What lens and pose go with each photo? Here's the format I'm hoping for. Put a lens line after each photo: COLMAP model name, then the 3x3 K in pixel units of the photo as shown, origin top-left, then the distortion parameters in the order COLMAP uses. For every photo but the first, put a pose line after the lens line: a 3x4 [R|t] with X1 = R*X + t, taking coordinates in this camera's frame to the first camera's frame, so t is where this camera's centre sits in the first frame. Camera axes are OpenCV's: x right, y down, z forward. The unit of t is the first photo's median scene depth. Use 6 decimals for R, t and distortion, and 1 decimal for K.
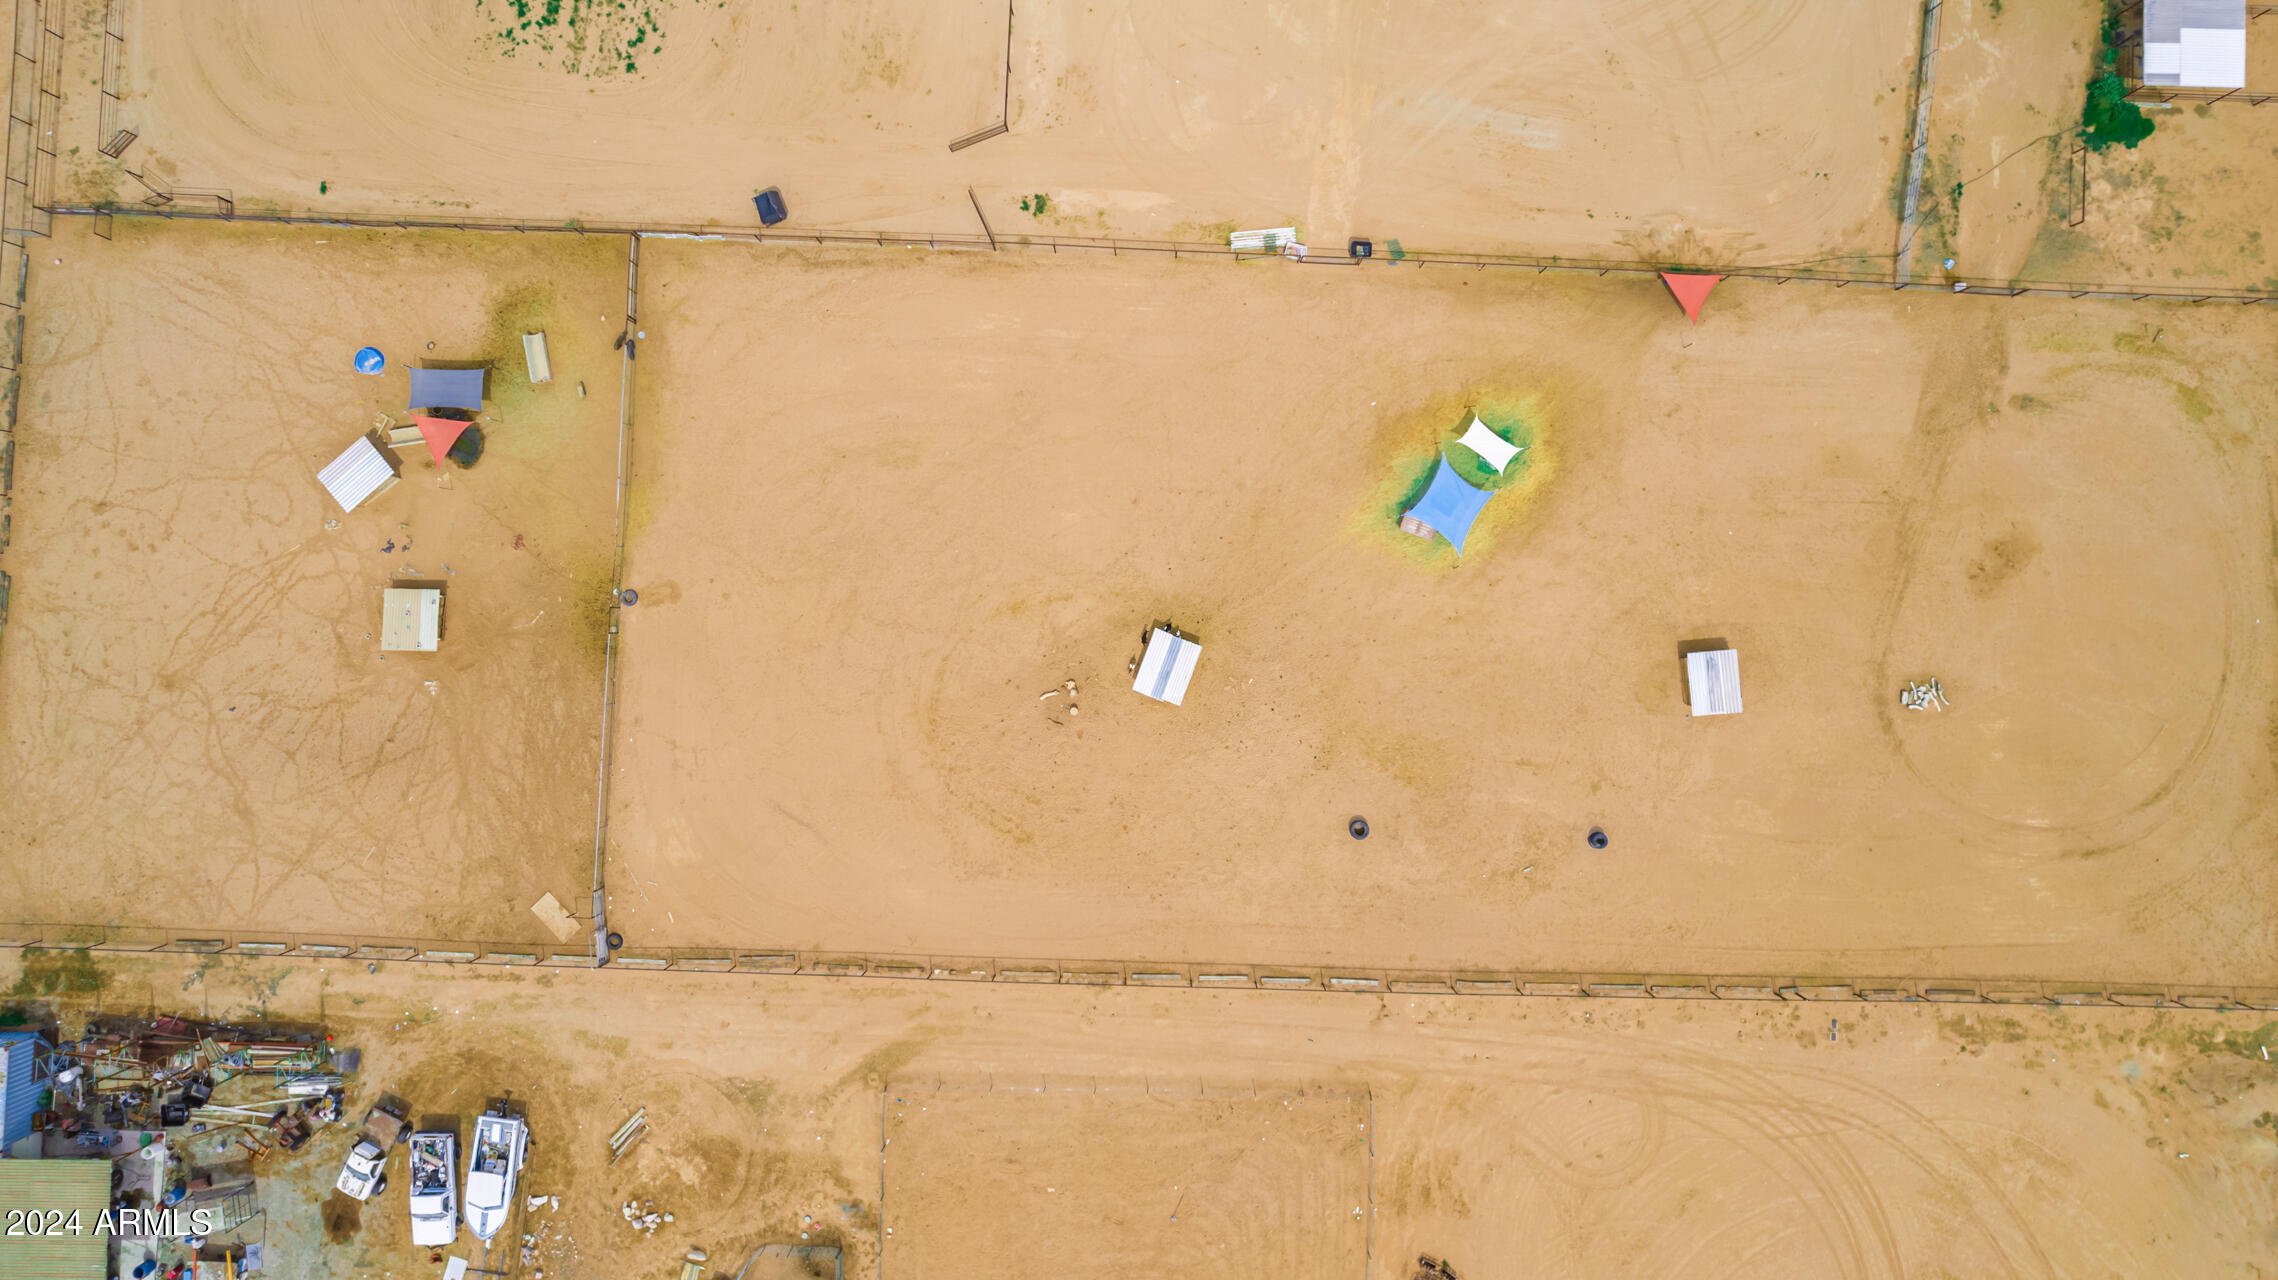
lens RADIAL K [[1476.2, 0, 1155.2], [0, 1476.2, 631.2], [0, 0, 1]] dist [-0.080841, 0.071080]
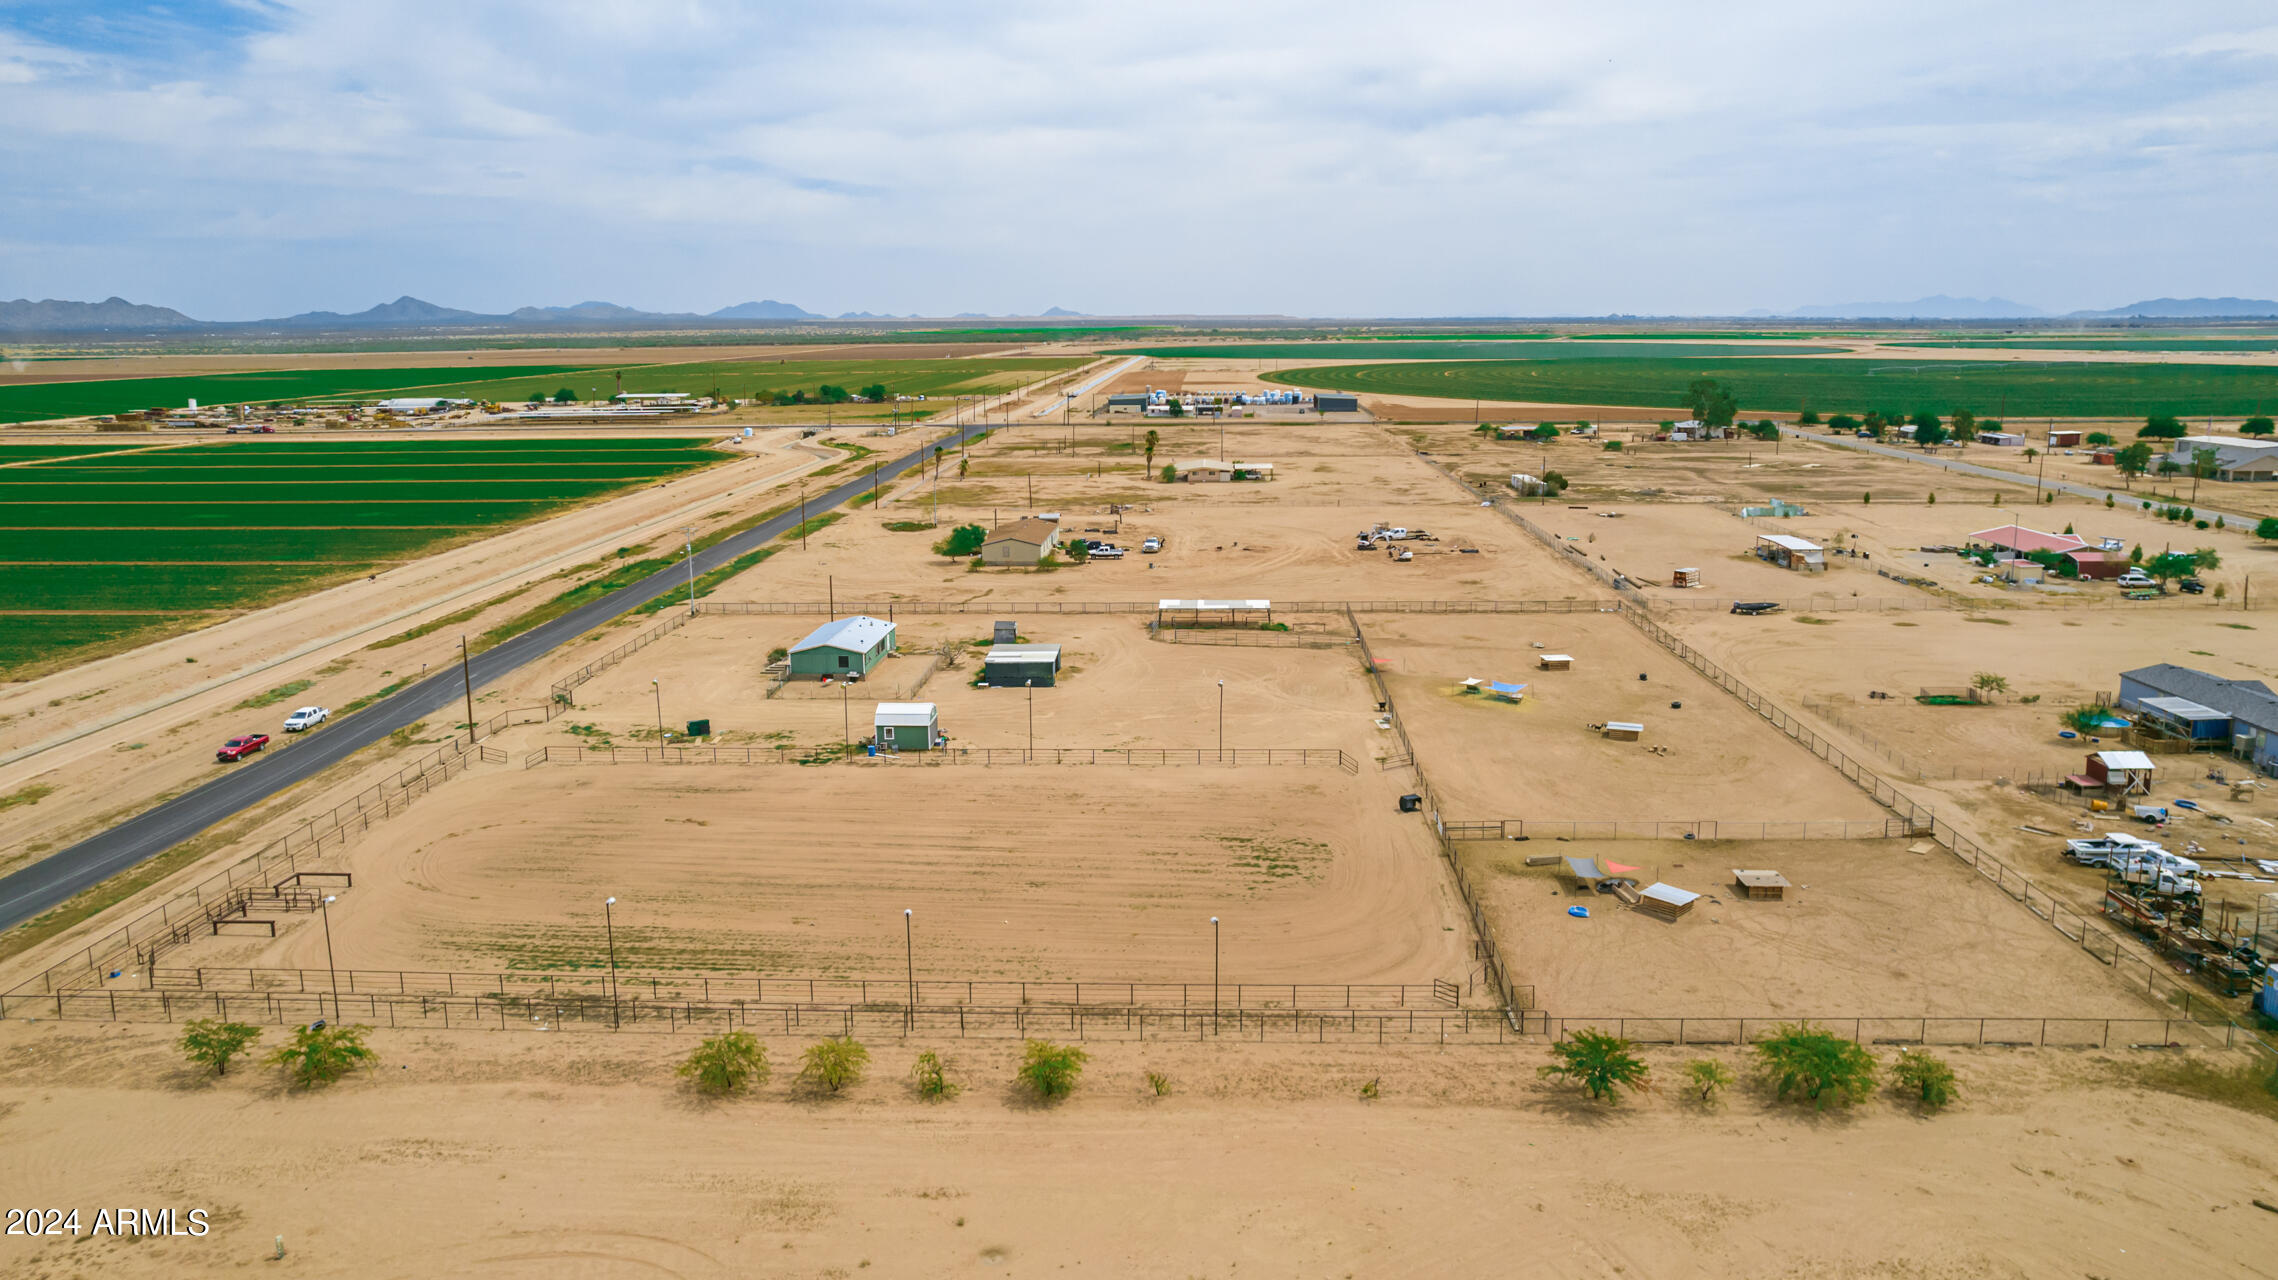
lens RADIAL K [[1476.2, 0, 1155.2], [0, 1476.2, 631.2], [0, 0, 1]] dist [-0.080841, 0.071080]
pose [[0.001775, -0.208638, 0.977991, -1.768539], [0.999254, 0.038108, 0.006316, -0.582584], [-0.038587, 0.977250, 0.208550, 0.506857]]
